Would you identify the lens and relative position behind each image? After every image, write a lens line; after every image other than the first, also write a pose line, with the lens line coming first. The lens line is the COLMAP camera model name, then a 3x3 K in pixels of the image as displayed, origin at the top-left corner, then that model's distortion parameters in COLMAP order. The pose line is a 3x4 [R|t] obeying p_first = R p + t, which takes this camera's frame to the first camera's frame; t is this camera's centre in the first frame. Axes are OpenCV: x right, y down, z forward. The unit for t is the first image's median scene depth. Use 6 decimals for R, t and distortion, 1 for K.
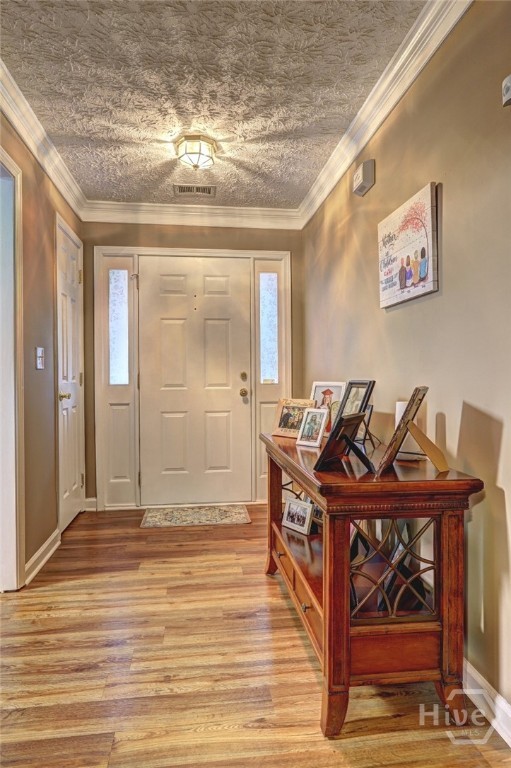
lens RADIAL K [[486.1, 0, 255.5], [0, 486.1, 384.0], [0, 0, 1]] dist [-0.001672, -0.000380]
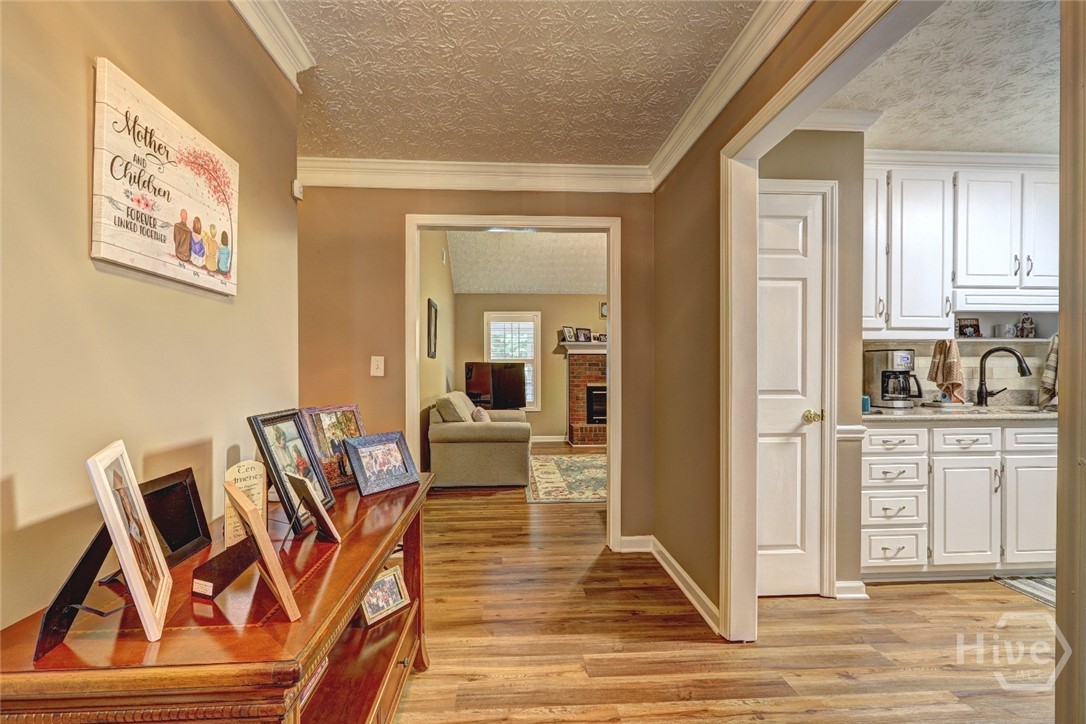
lens RADIAL K [[484.9, 0, 536.0], [0, 484.9, 365.4], [0, 0, 1]] dist [-0.002267, 0.001133]
pose [[-0.997650, 0.004619, 0.068368, -0.214130], [0.004499, 0.999988, -0.001915, -0.083301], [-0.068376, -0.001603, -0.997658, 2.002494]]
